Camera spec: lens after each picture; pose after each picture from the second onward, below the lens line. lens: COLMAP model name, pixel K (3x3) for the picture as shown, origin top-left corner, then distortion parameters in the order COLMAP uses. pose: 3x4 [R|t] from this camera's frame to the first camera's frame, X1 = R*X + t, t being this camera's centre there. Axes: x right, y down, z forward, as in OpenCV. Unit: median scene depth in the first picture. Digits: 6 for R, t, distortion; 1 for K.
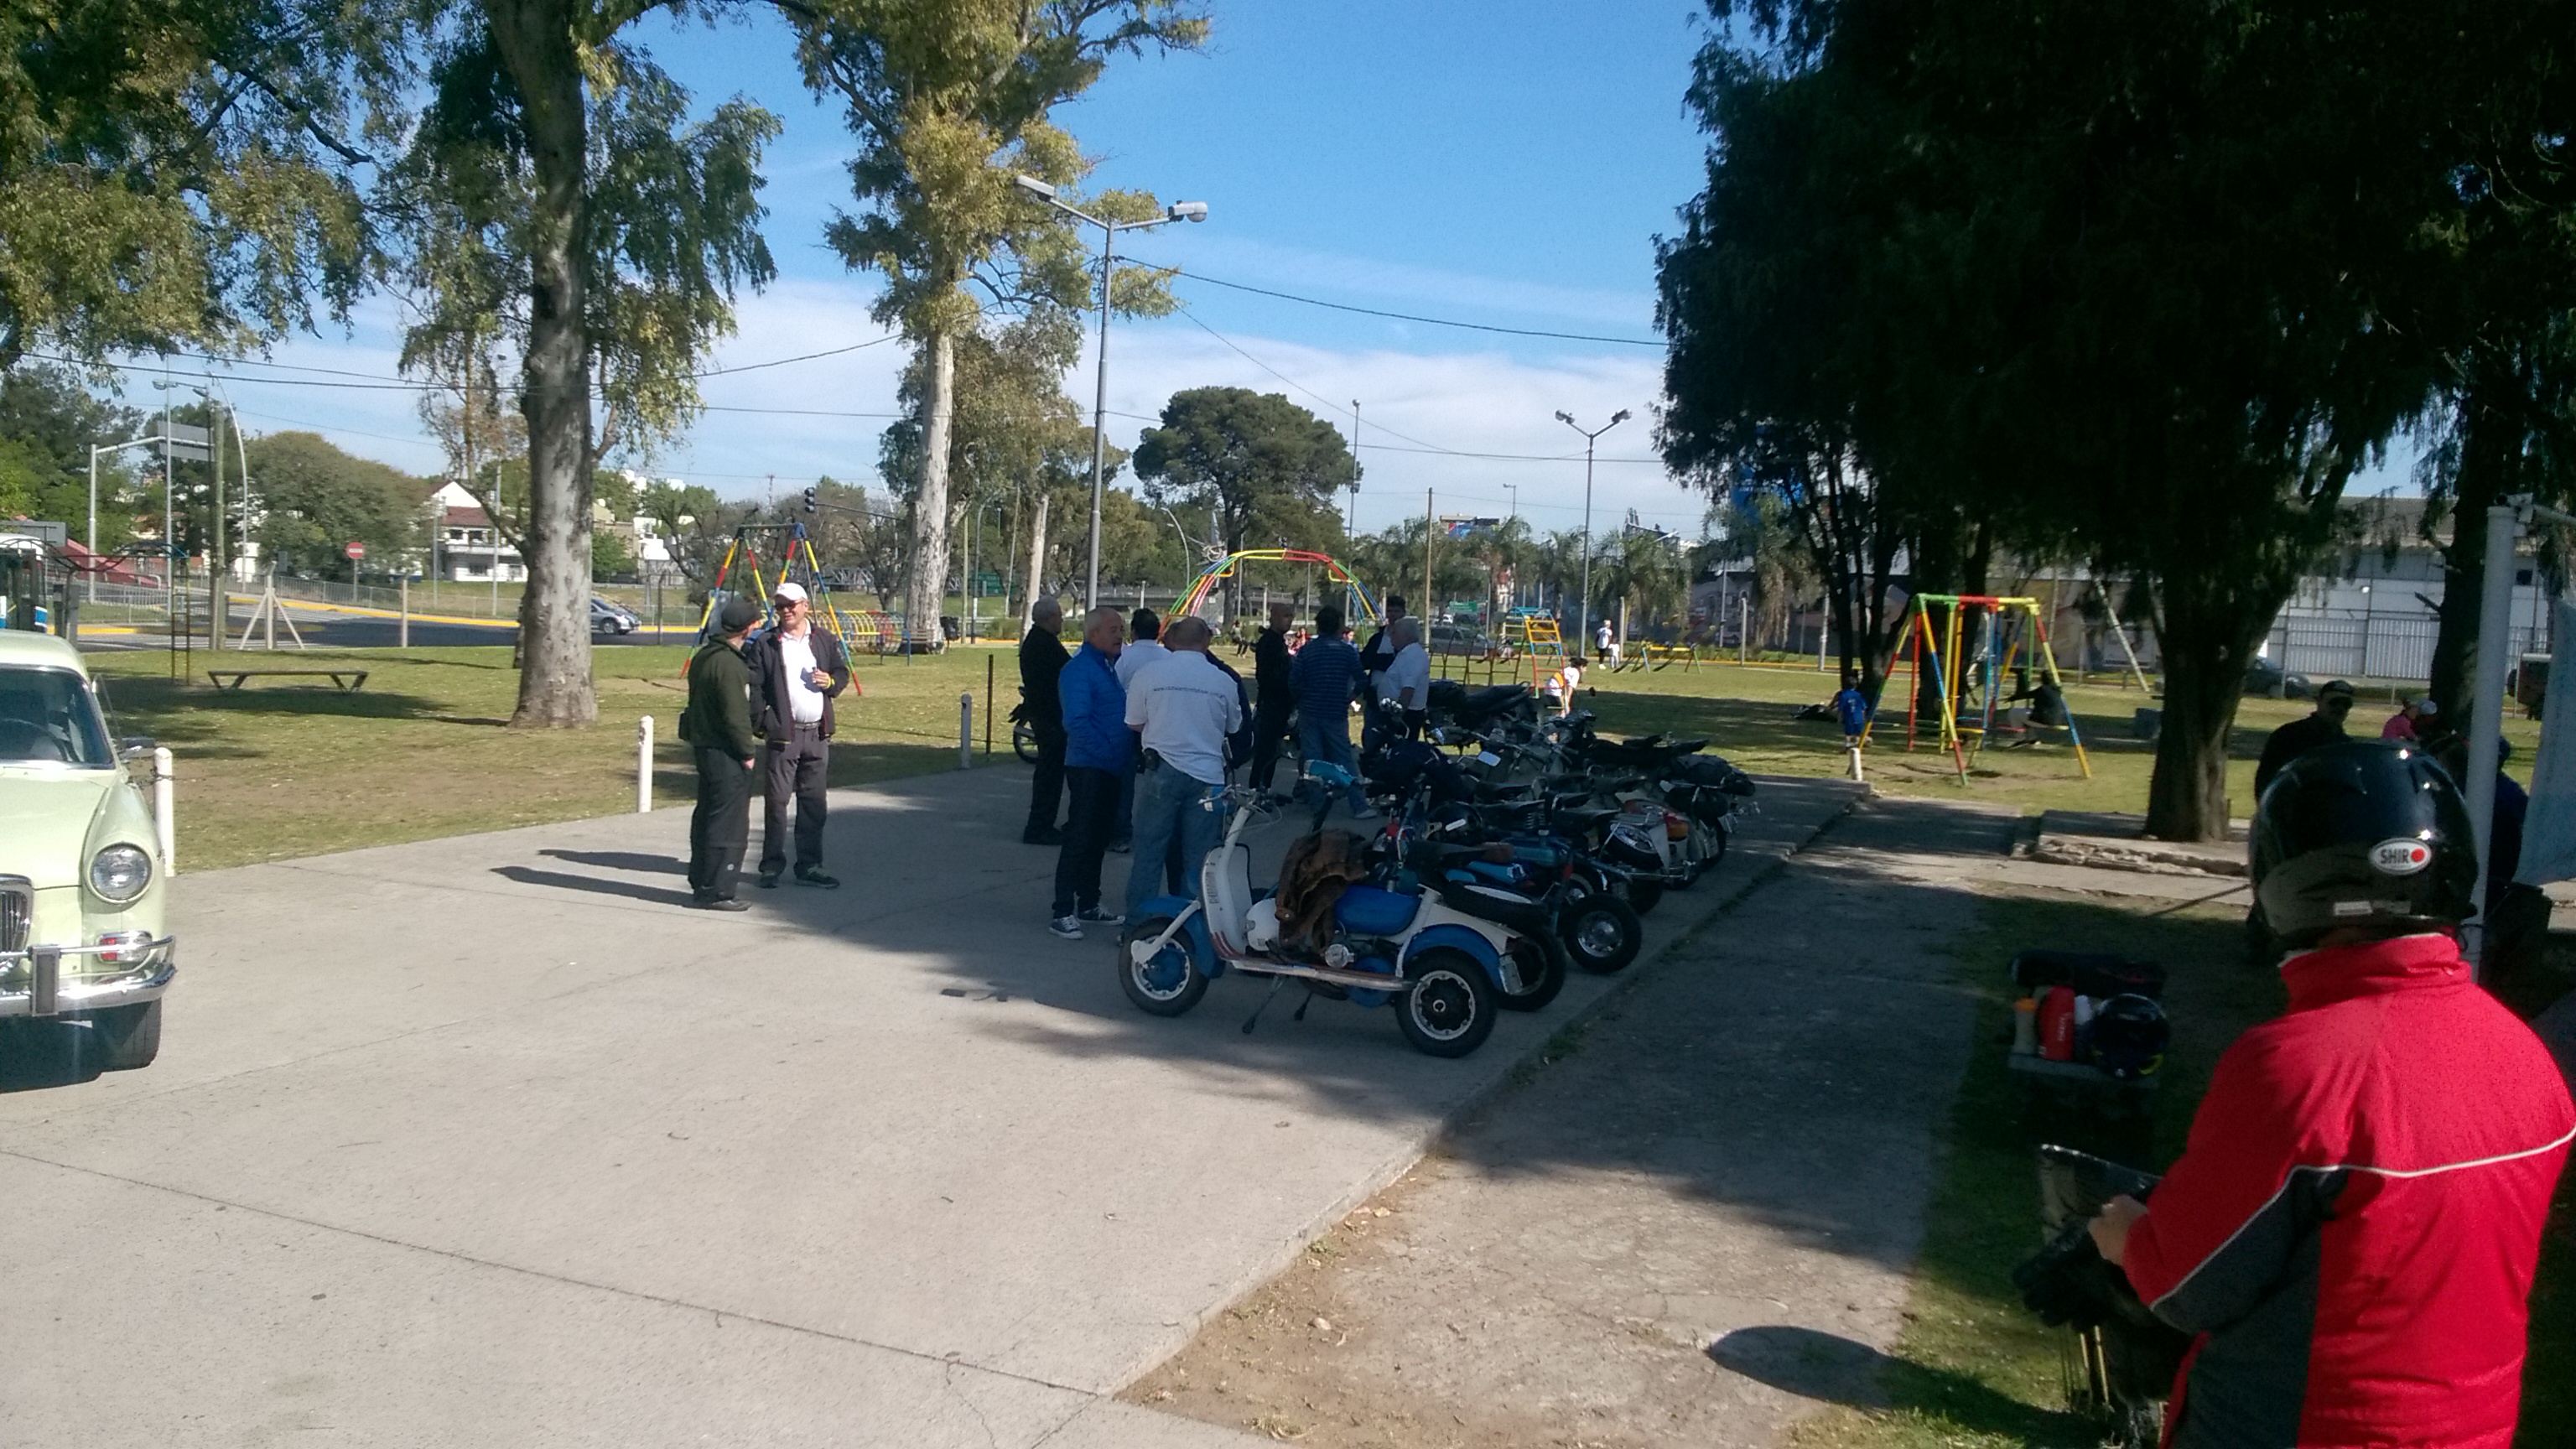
lens RADIAL K [[1958.6, 0, 1284.8], [0, 1958.6, 720.5], [0, 0, 1]] dist [0.040861, -0.124502]
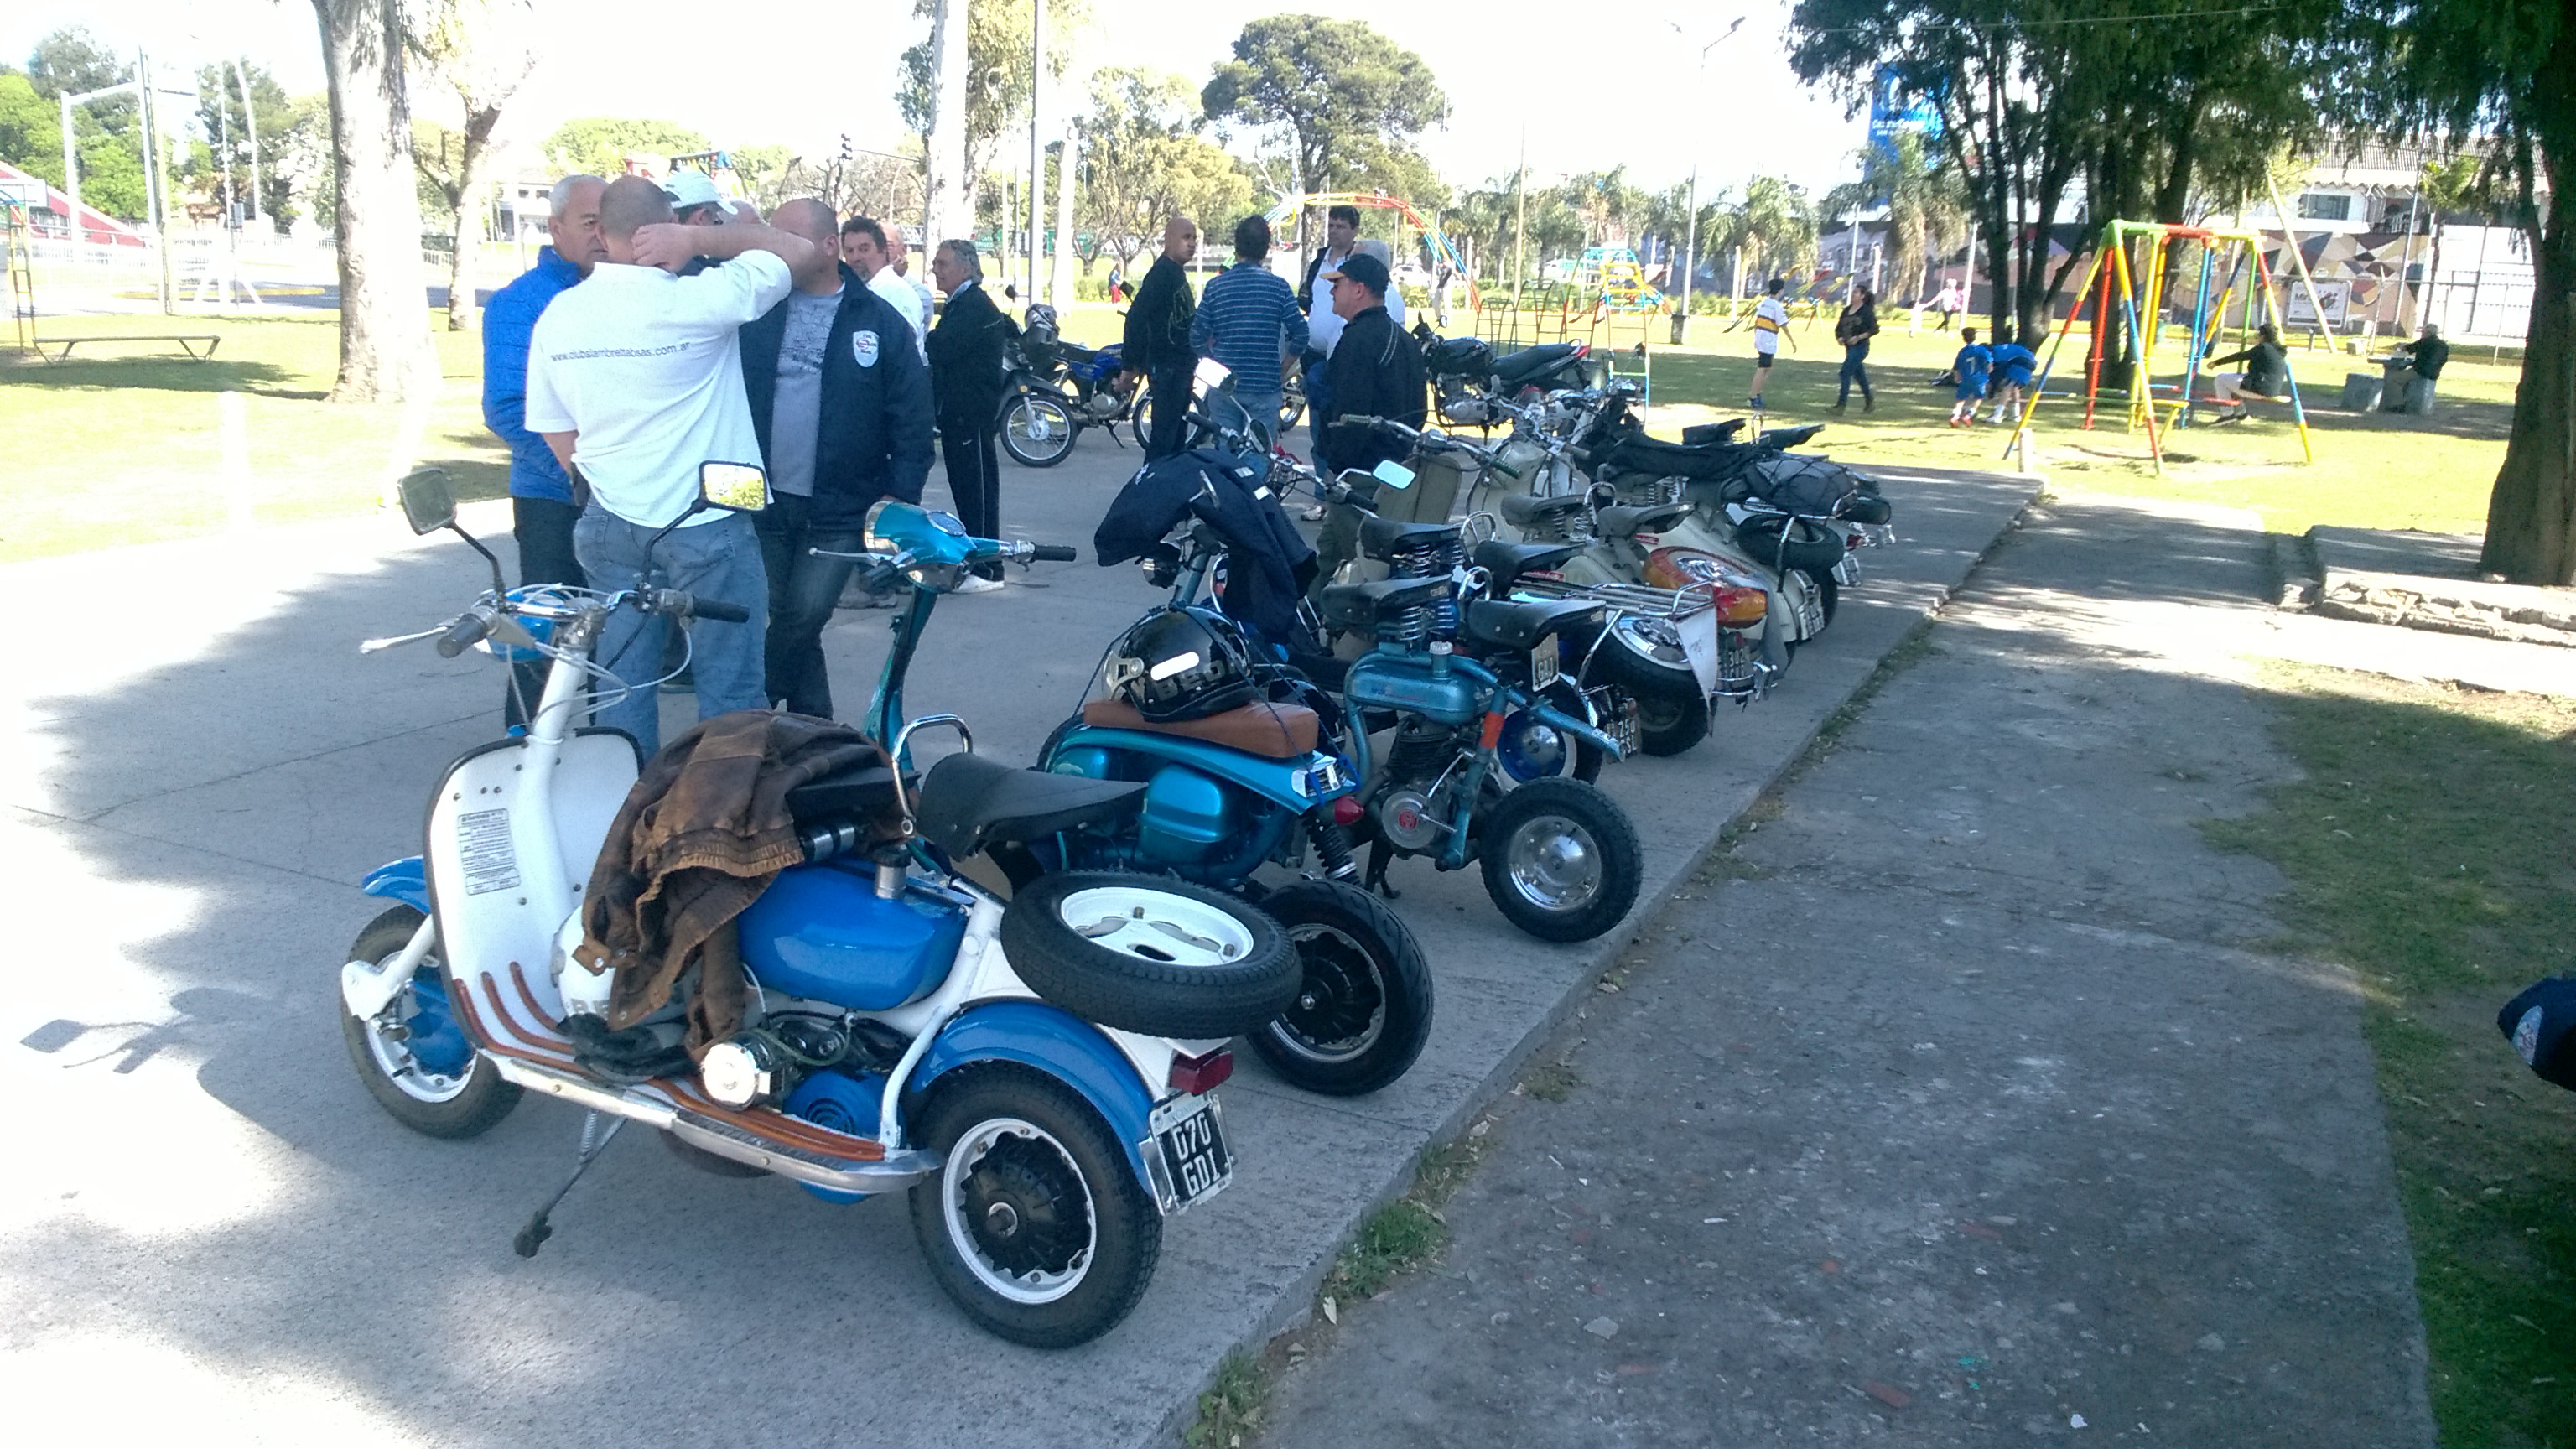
lens RADIAL K [[1958.6, 0, 1285.2], [0, 1958.6, 723.8], [0, 0, 1]] dist [0.040861, -0.124502]
pose [[0.998479, 0.007130, -0.054674, 0.030625], [0.002205, 0.985649, 0.168796, -0.001140], [0.055092, -0.168660, 0.984134, 0.134931]]
